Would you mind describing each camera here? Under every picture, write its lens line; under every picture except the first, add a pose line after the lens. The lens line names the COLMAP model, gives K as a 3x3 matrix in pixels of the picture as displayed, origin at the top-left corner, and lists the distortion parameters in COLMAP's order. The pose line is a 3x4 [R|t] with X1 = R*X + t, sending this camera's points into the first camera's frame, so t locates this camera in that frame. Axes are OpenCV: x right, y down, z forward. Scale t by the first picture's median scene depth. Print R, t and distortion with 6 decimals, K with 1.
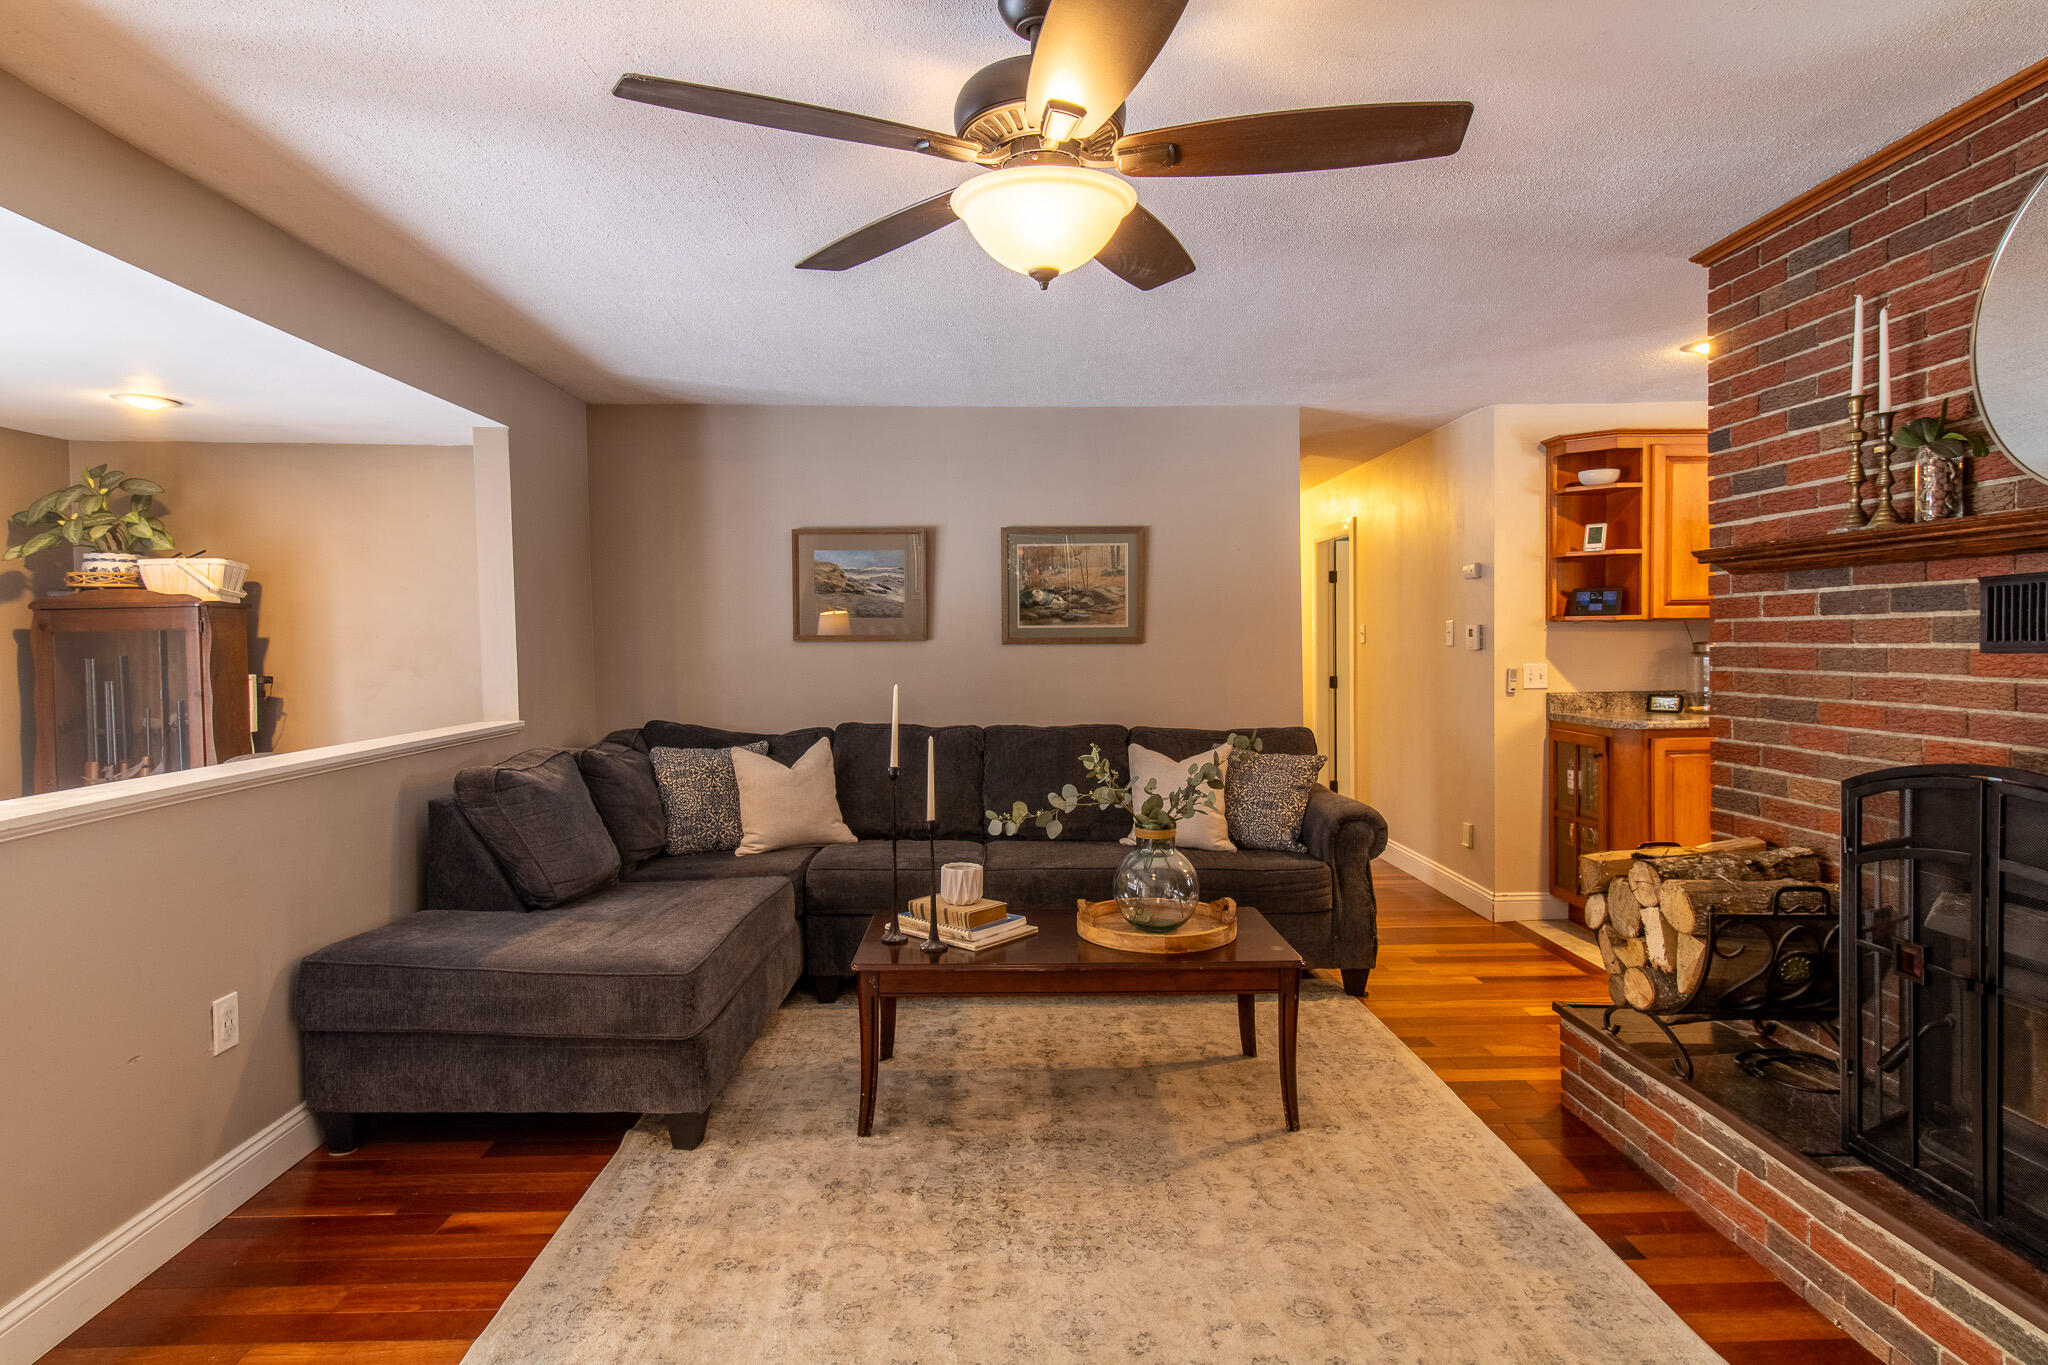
lens RADIAL K [[1128.1, 0, 1024.9], [0, 1128.1, 649.7], [0, 0, 1]] dist [0.003378, 0.001053]
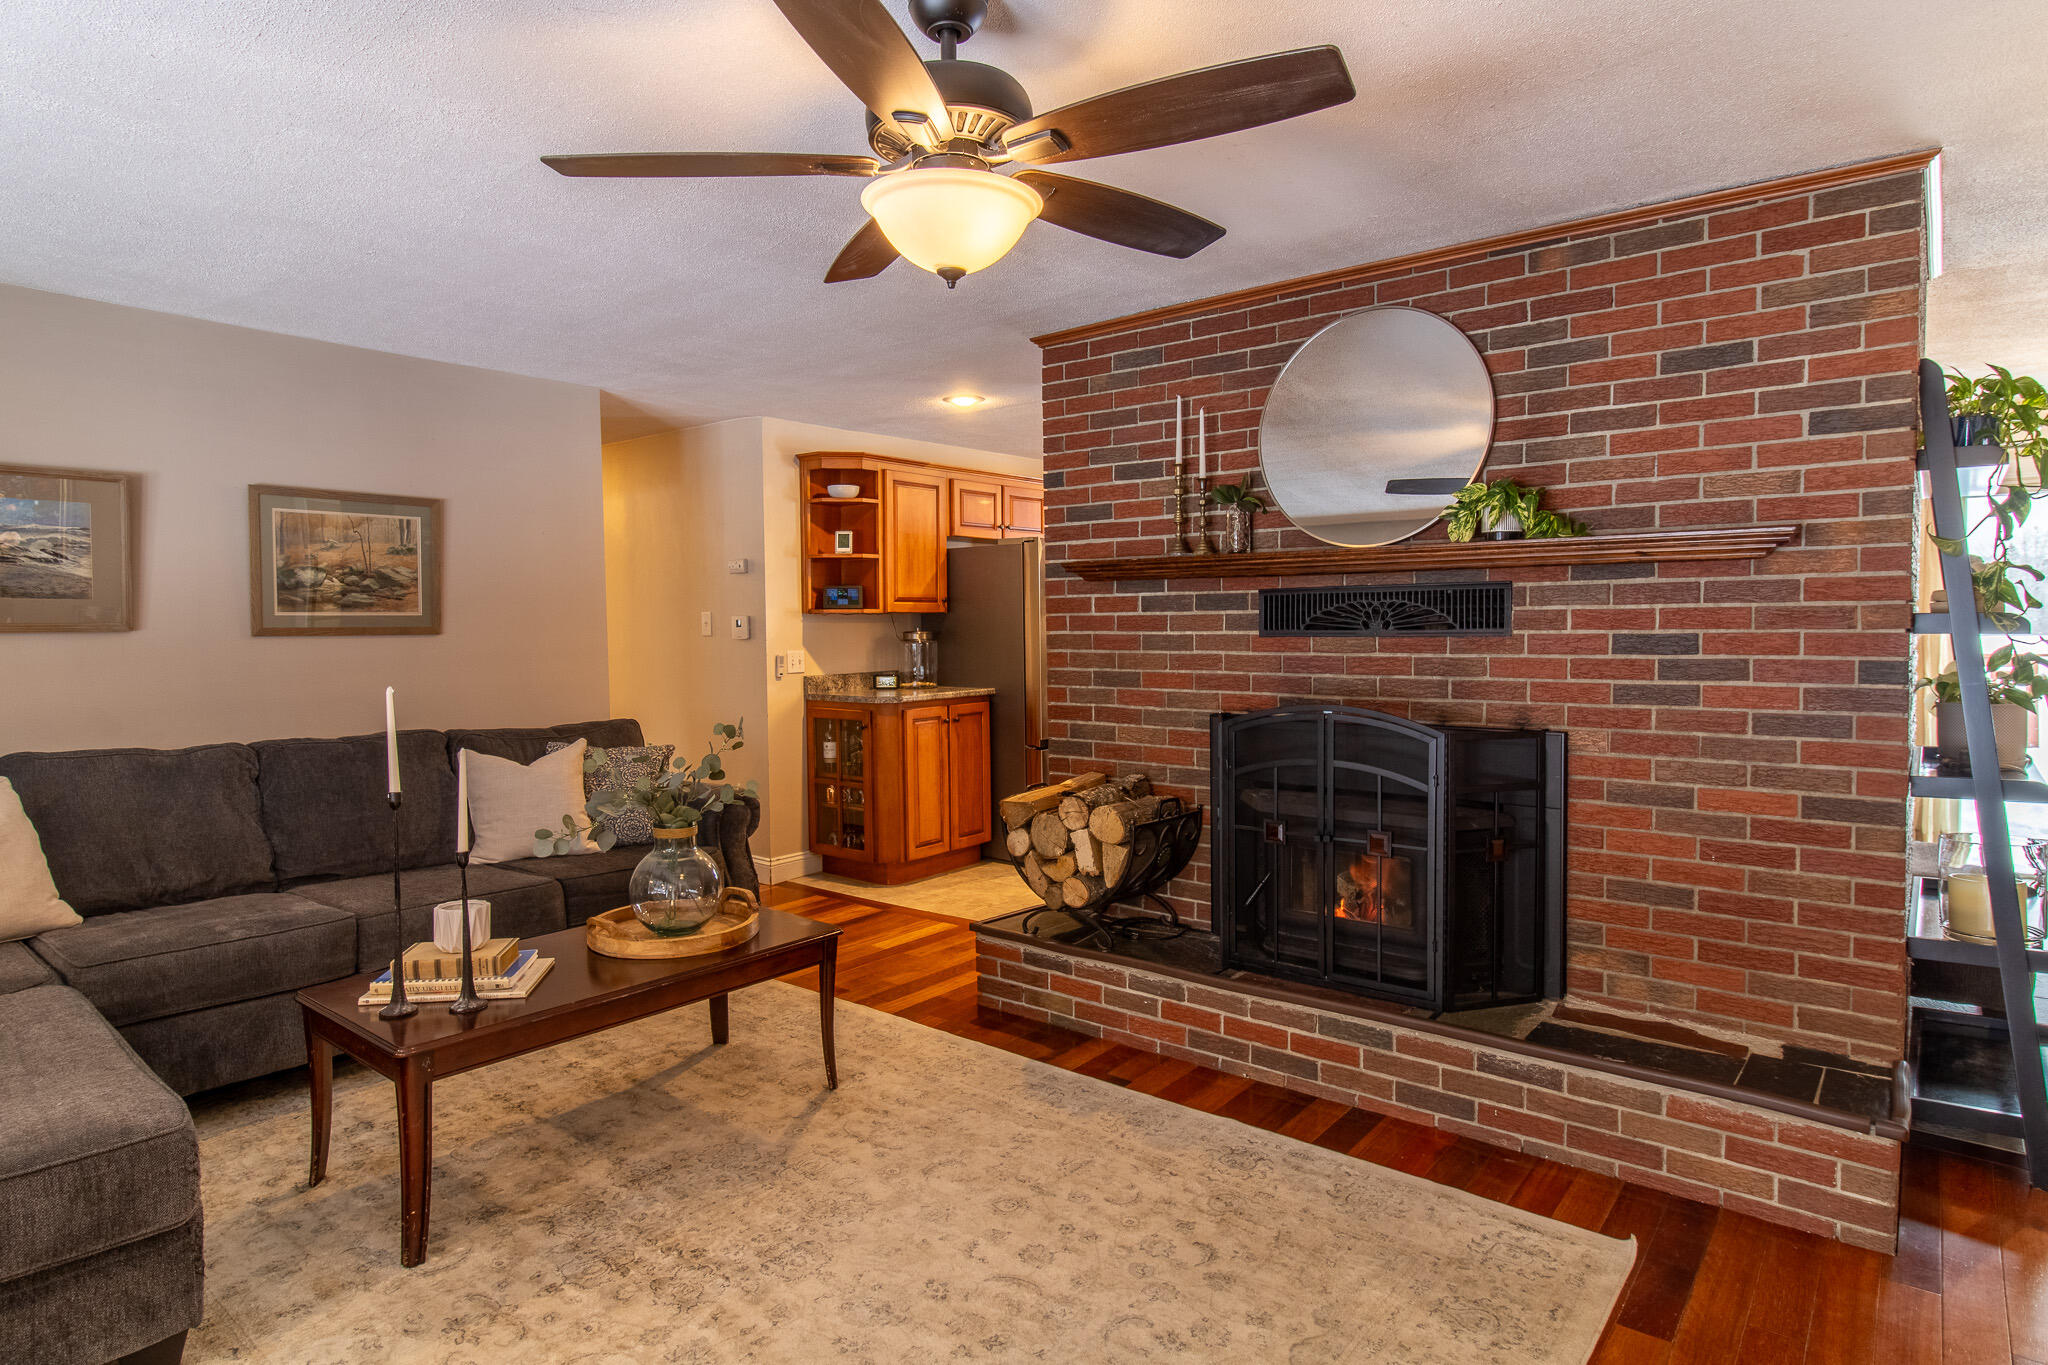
lens RADIAL K [[1115.8, 0, 1022.4], [0, 1115.8, 646.9], [0, 0, 1]] dist [0.006285, 0.001654]
pose [[0.655007, -0.012385, 0.755522, -0.408427], [0.008472, 0.999923, 0.009046, 0.000129], [-0.755576, 0.000476, 0.655061, 0.160517]]
